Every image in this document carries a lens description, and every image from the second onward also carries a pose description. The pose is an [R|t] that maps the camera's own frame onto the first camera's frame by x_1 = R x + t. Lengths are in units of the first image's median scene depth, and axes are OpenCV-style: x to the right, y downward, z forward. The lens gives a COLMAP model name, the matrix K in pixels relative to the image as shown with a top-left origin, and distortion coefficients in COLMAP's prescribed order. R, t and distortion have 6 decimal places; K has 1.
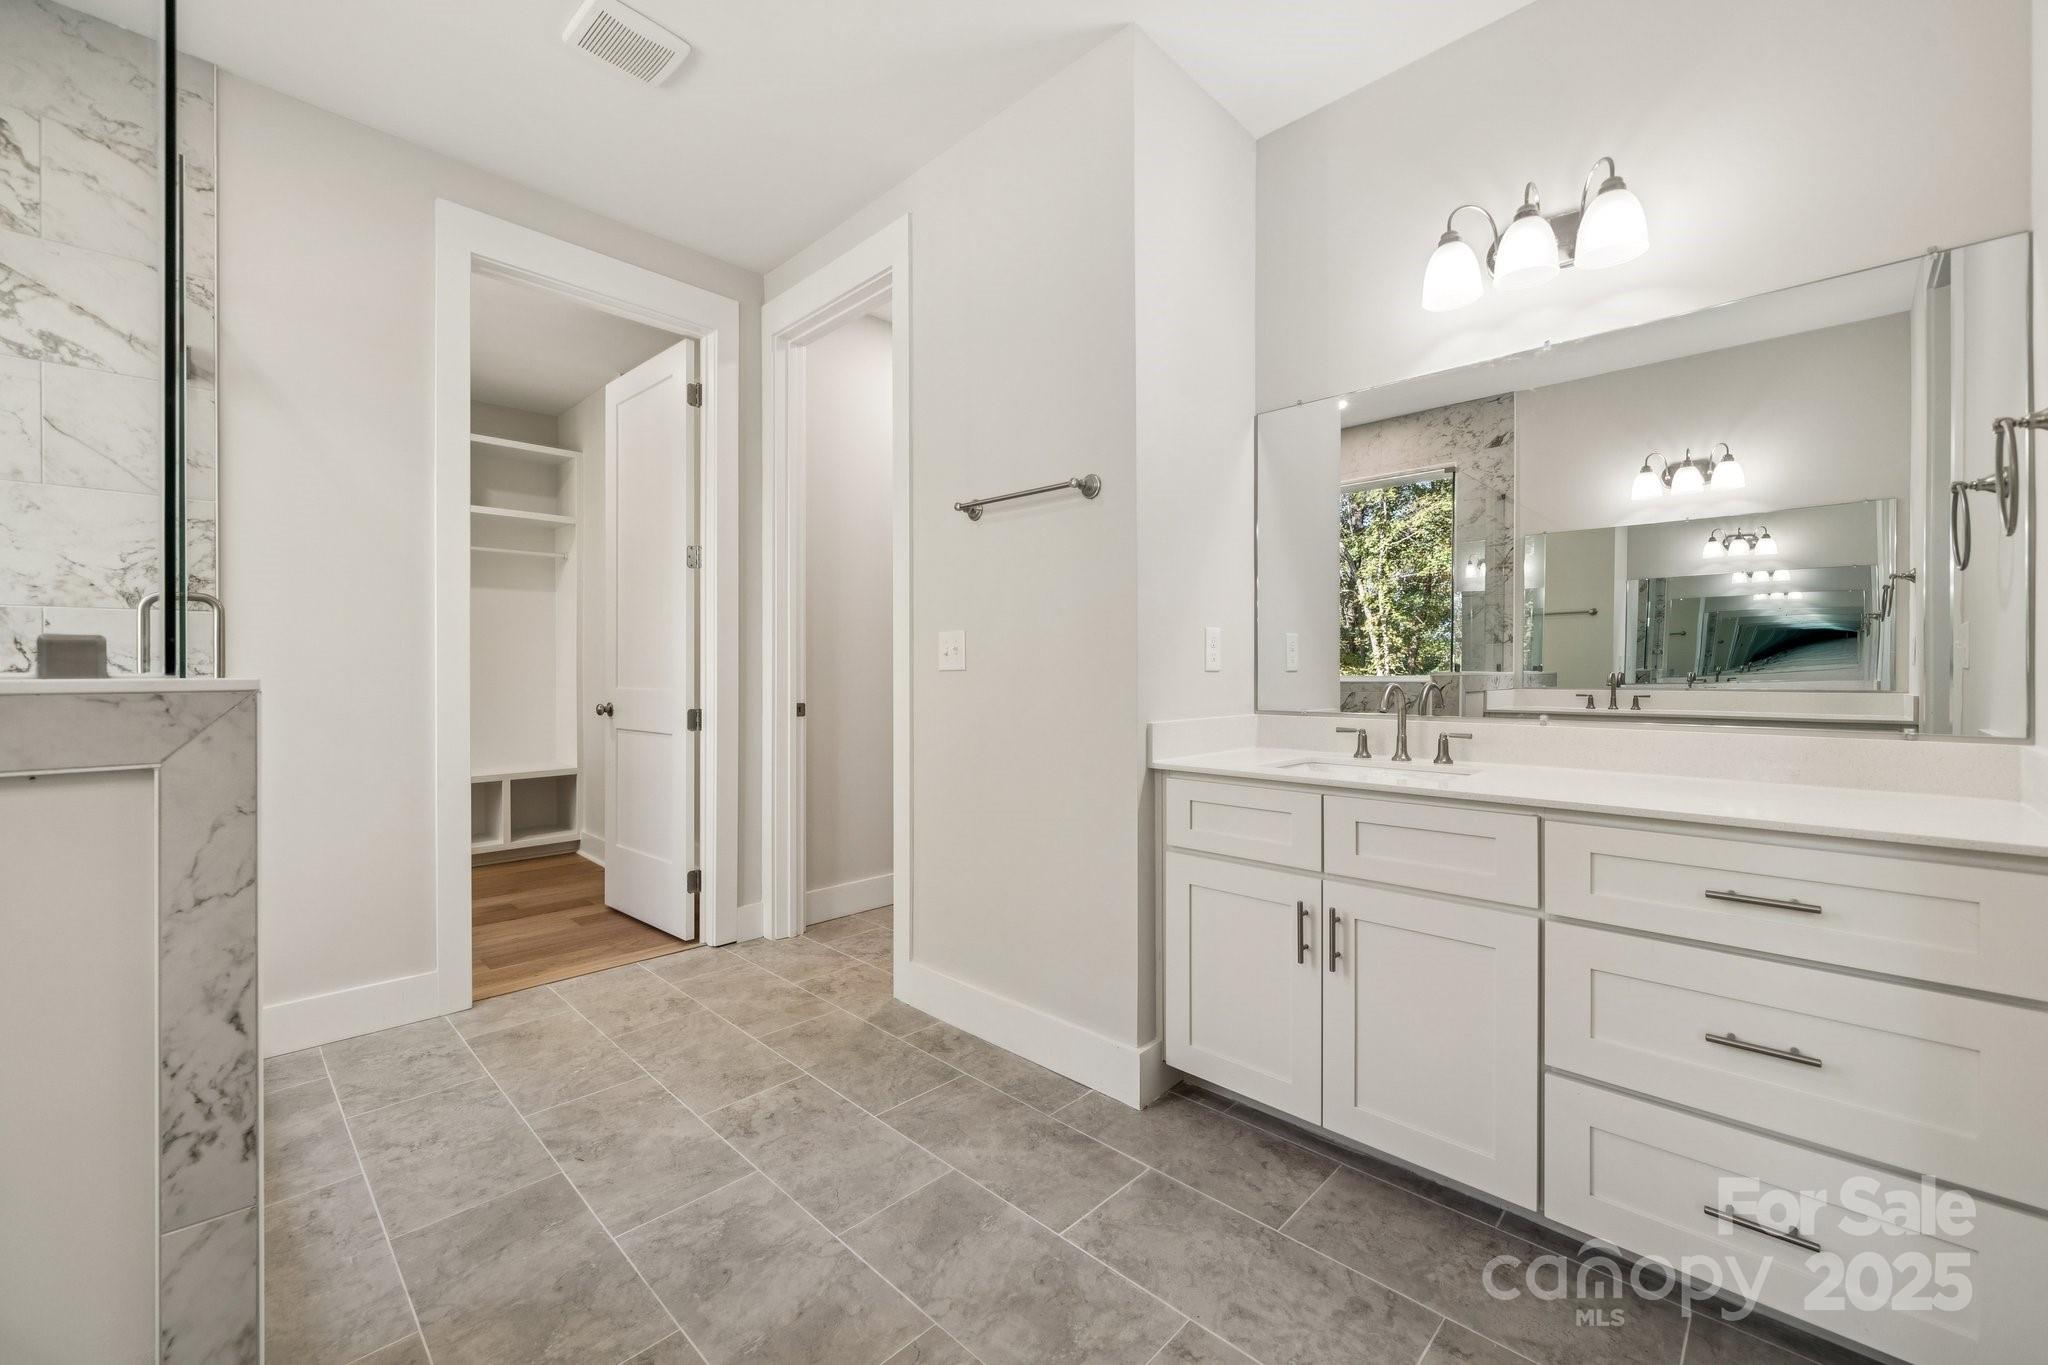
lens RADIAL K [[853.2, 0, 1031.7], [0, 853.2, 679.3], [0, 0, 1]] dist [-0.008098, -0.000264]
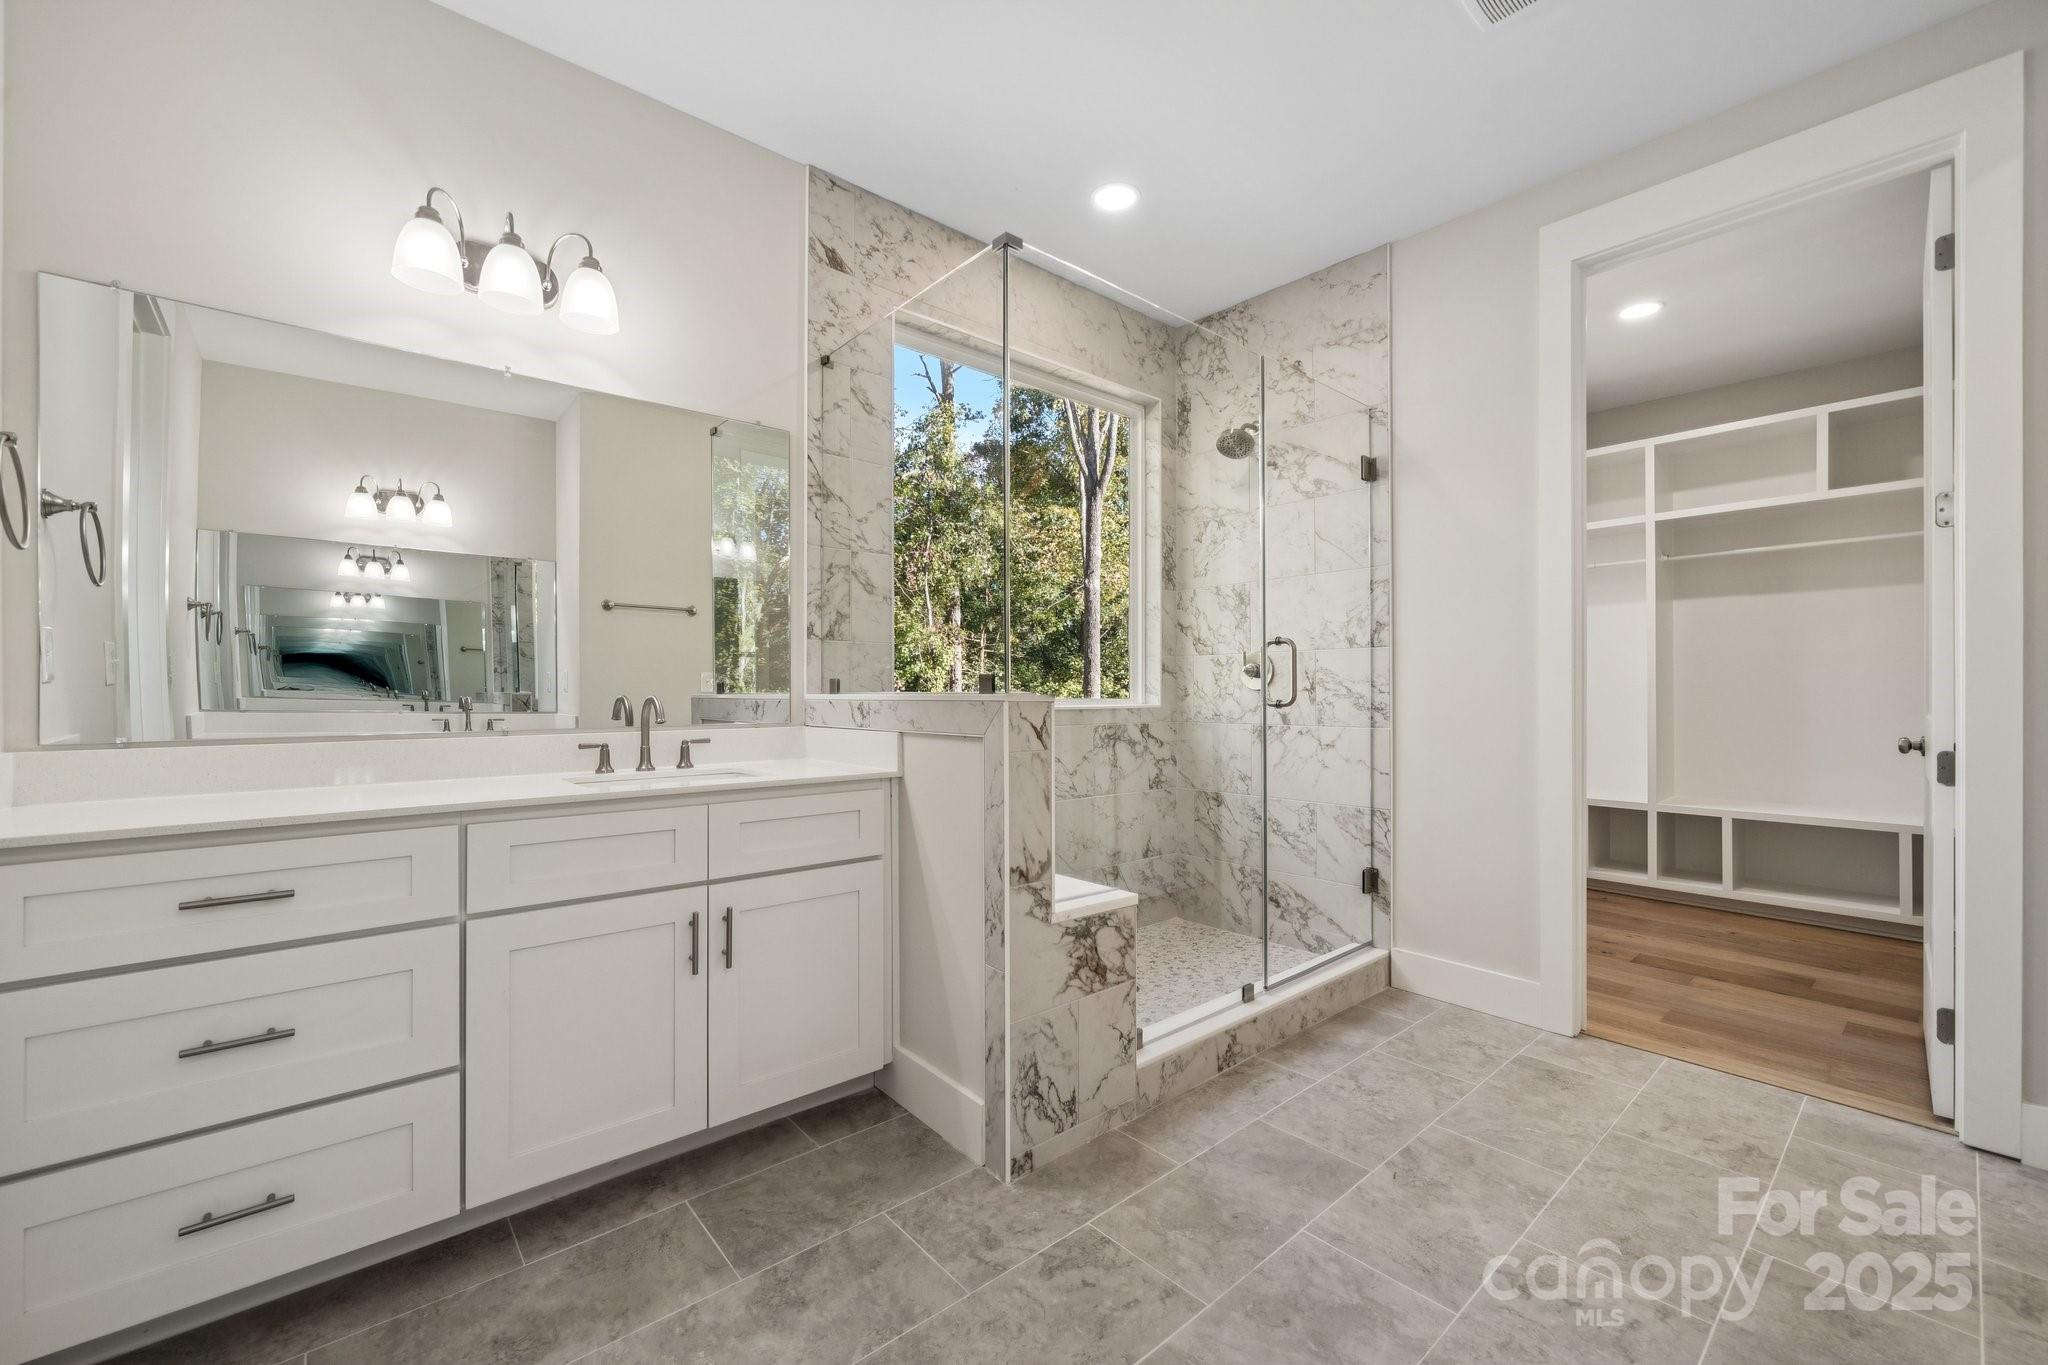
lens RADIAL K [[842.8, 0, 1032.7], [0, 842.8, 688.7], [0, 0, 1]] dist [-0.000984, -0.000064]
pose [[-0.126172, -0.001180, -0.992008, 0.445206], [-0.007893, 0.999969, -0.000185, -0.007288], [0.991977, 0.007806, -0.126178, 0.602921]]
